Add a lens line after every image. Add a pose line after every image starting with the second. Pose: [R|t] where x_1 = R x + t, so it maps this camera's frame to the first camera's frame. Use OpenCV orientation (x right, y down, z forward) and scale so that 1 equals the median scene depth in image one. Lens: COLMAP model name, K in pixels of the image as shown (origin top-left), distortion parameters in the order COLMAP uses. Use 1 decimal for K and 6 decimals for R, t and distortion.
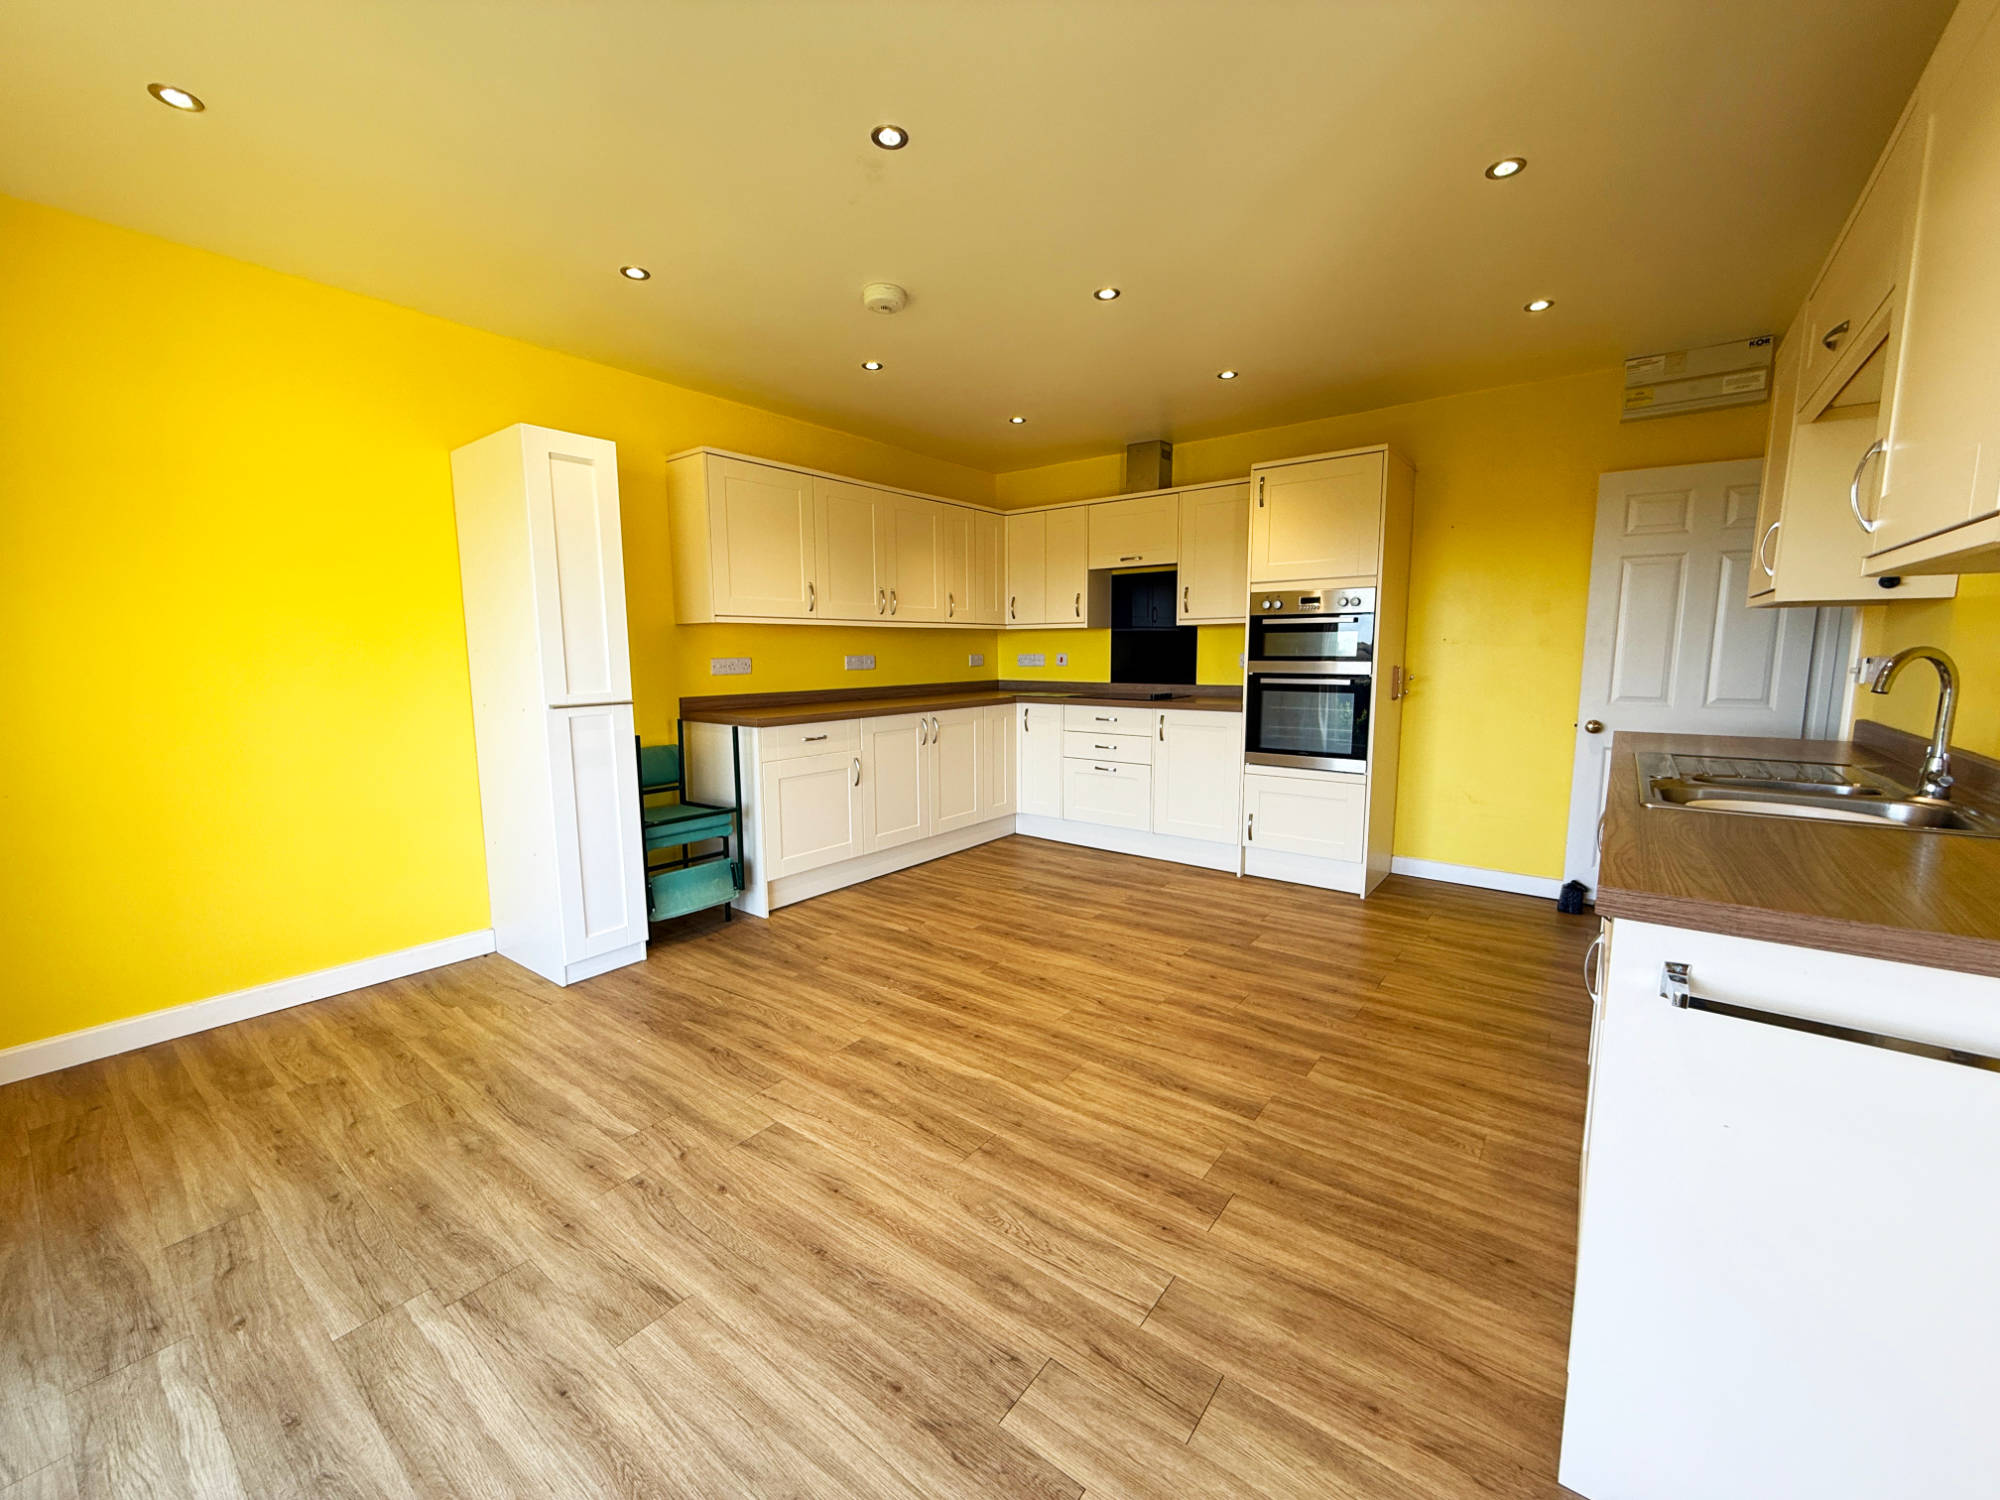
lens RADIAL K [[795.1, 0, 995.4], [0, 795.1, 748.7], [0, 0, 1]] dist [0.001753, -0.000003]
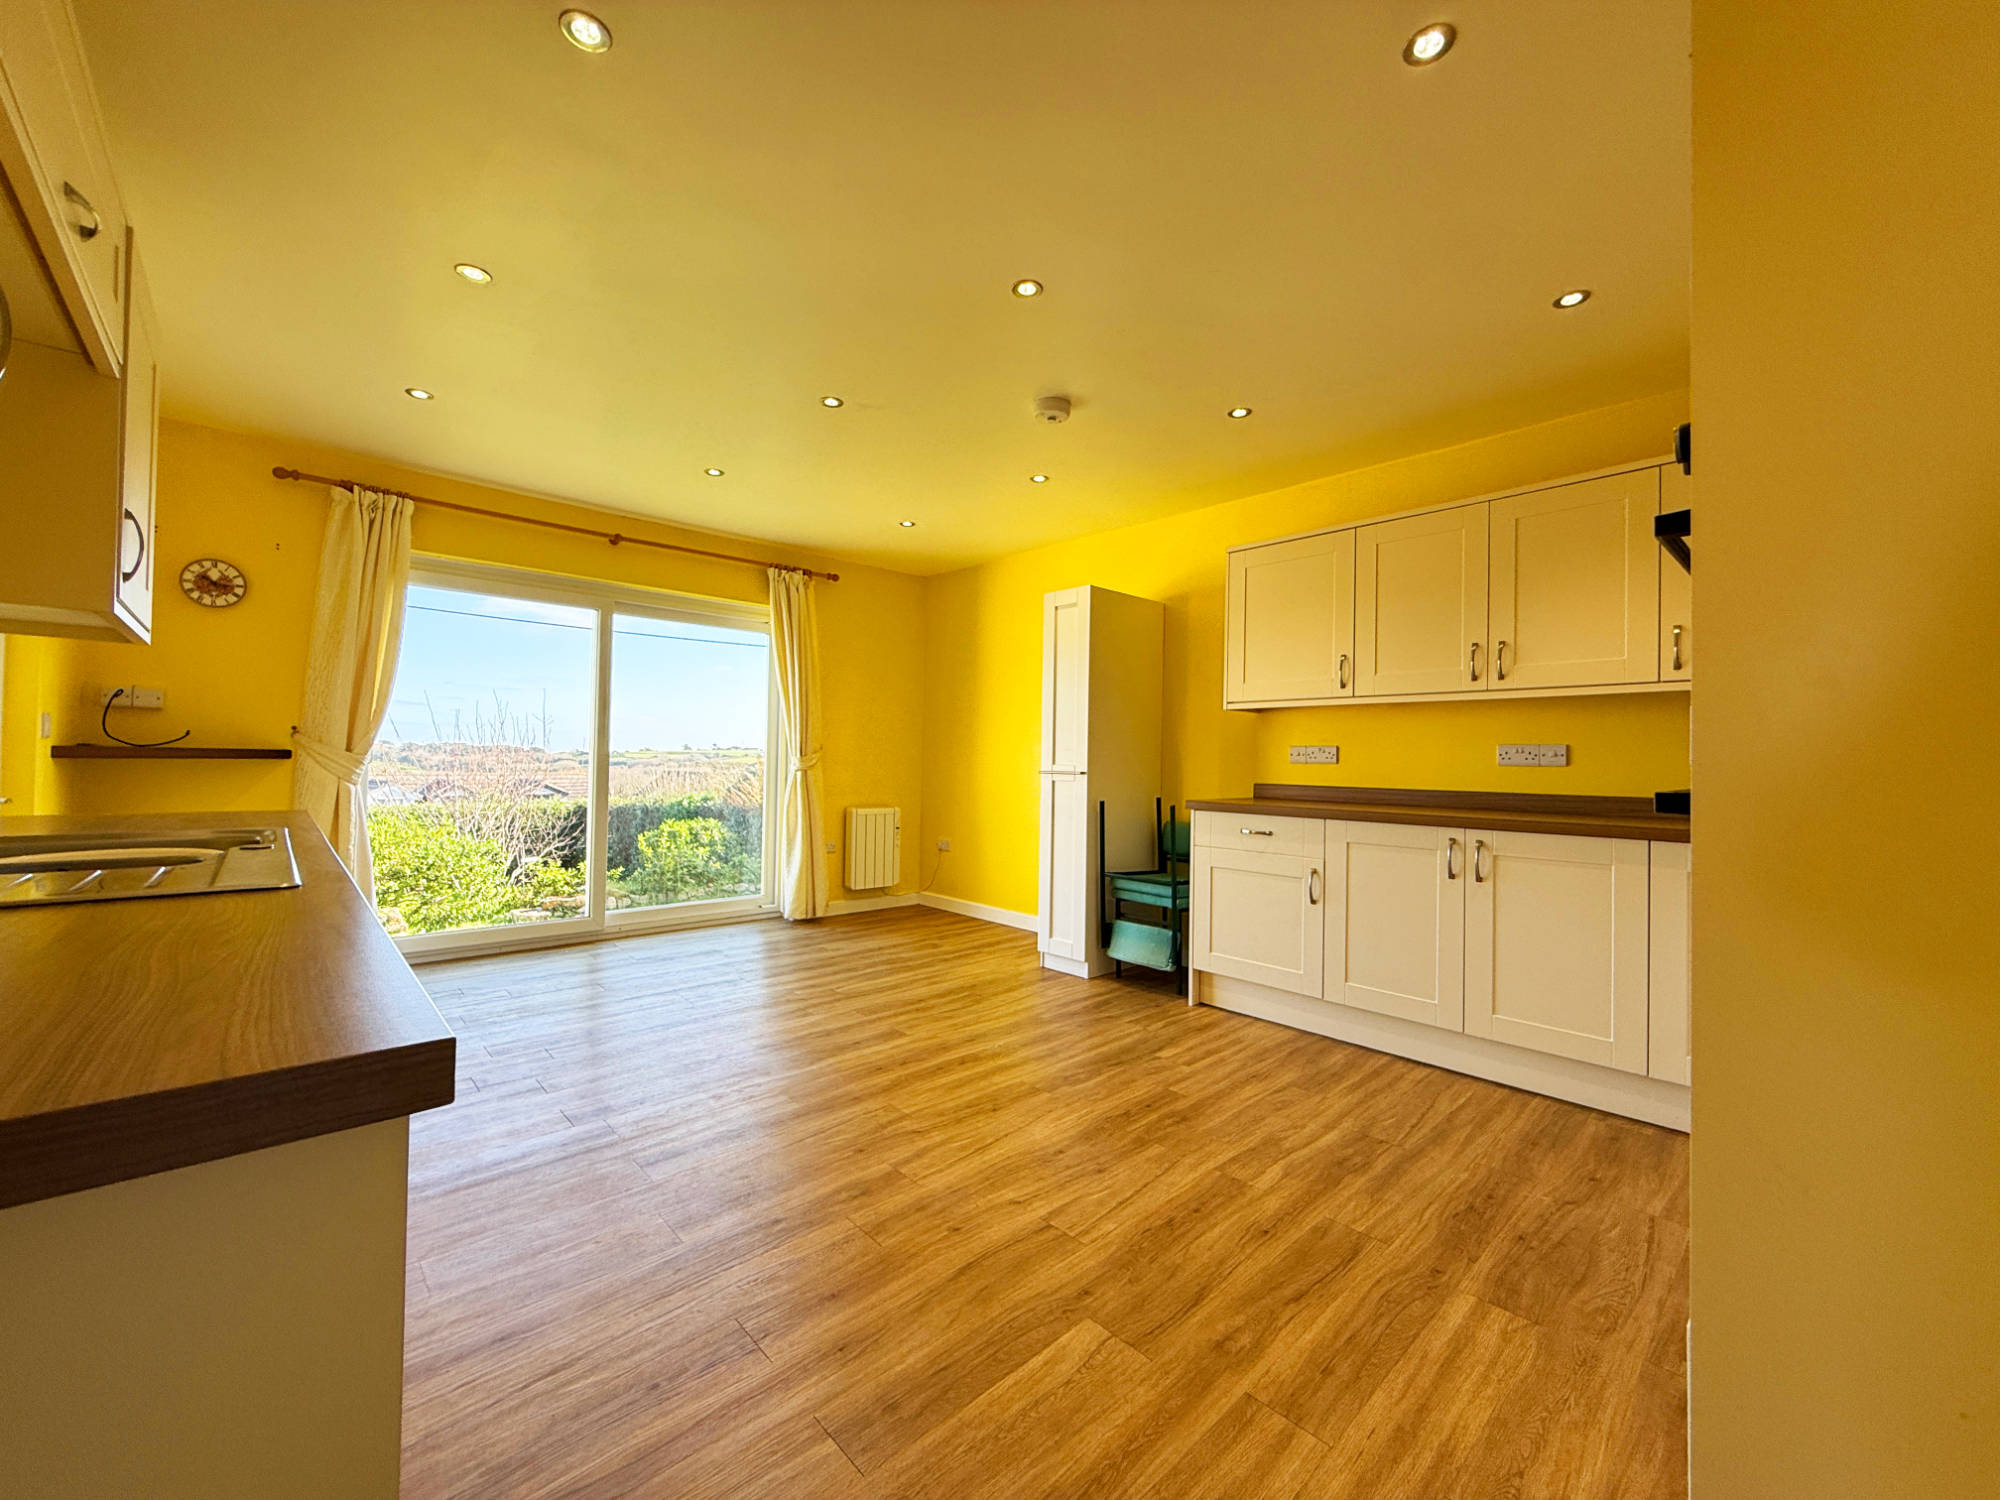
lens RADIAL K [[795.1, 0, 992.5], [0, 795.1, 750.4], [0, 0, 1]] dist [0.001753, -0.000003]
pose [[-0.162711, -0.008942, -0.986633, 0.767064], [-0.141850, 0.989783, 0.014423, -0.082565], [0.976424, 0.142301, -0.162317, 0.933984]]
